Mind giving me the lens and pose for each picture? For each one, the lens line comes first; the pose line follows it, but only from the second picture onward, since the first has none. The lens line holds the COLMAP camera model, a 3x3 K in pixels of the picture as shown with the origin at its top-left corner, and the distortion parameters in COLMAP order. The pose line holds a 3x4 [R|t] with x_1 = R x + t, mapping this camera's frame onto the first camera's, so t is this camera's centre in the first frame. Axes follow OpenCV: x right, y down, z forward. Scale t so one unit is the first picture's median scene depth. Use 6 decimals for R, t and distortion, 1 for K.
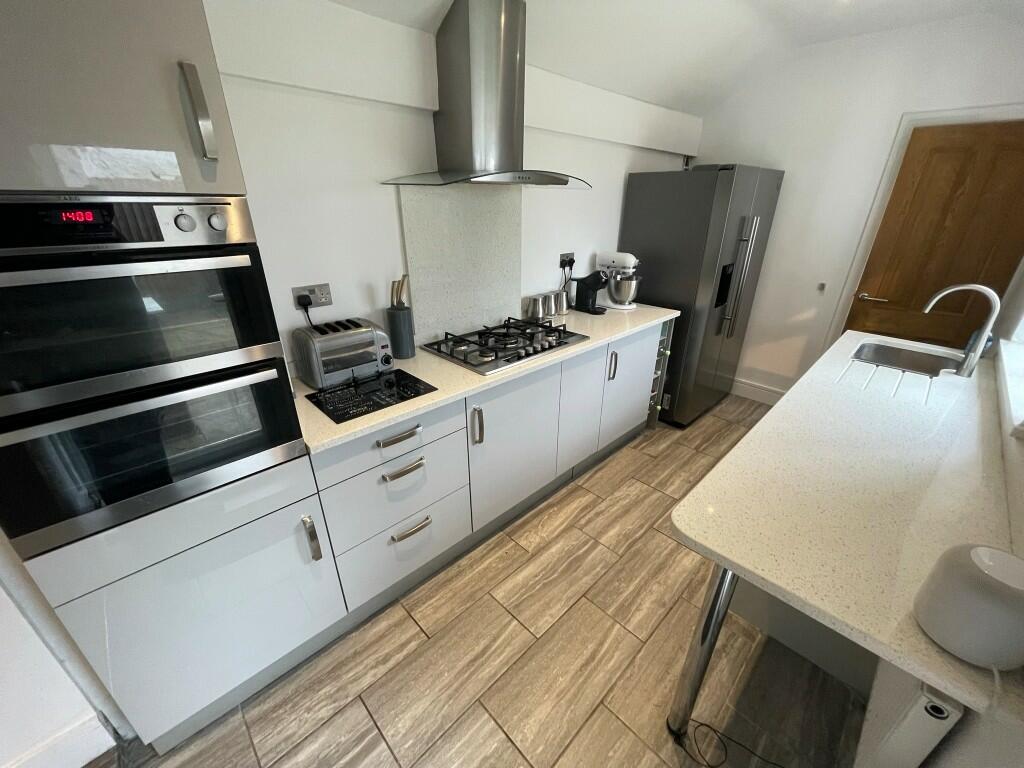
lens RADIAL K [[412.3, 0, 513.4], [0, 412.3, 389.3], [0, 0, 1]] dist [-0.005182, 0.001591]
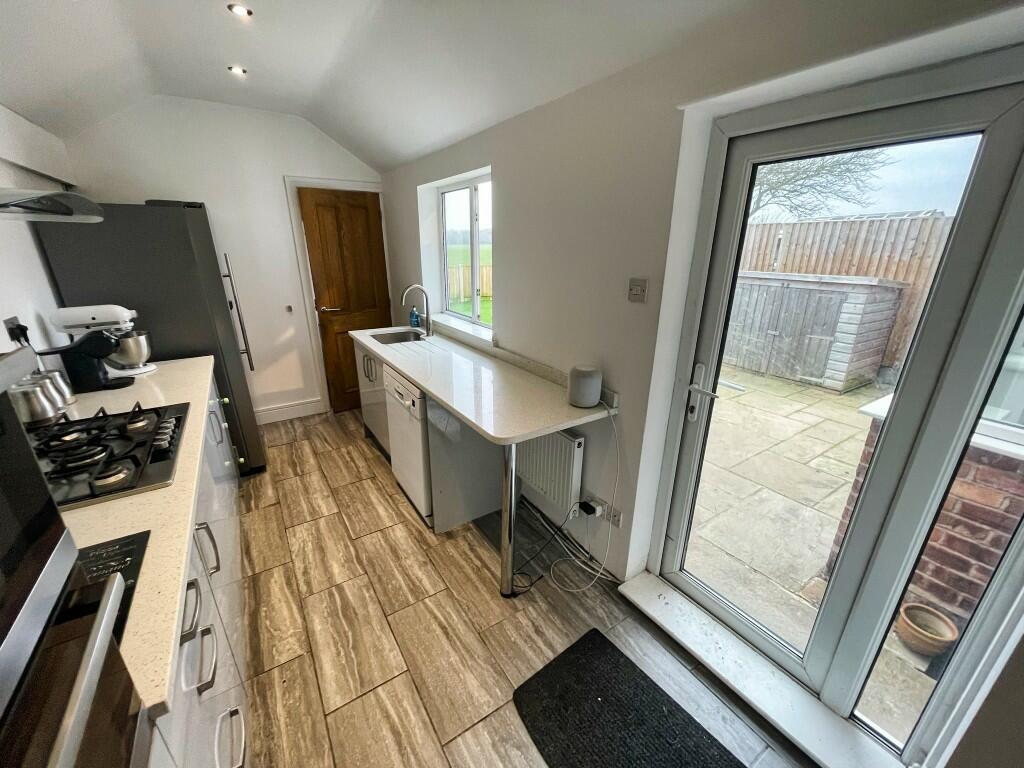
lens RADIAL K [[412.3, 0, 513.9], [0, 412.3, 387.9], [0, 0, 1]] dist [-0.005182, 0.001591]
pose [[0.194685, -0.332543, 0.922775, -0.473201], [0.411474, 0.881683, 0.230923, -0.087885], [-0.890386, 0.334740, 0.308483, 0.208185]]
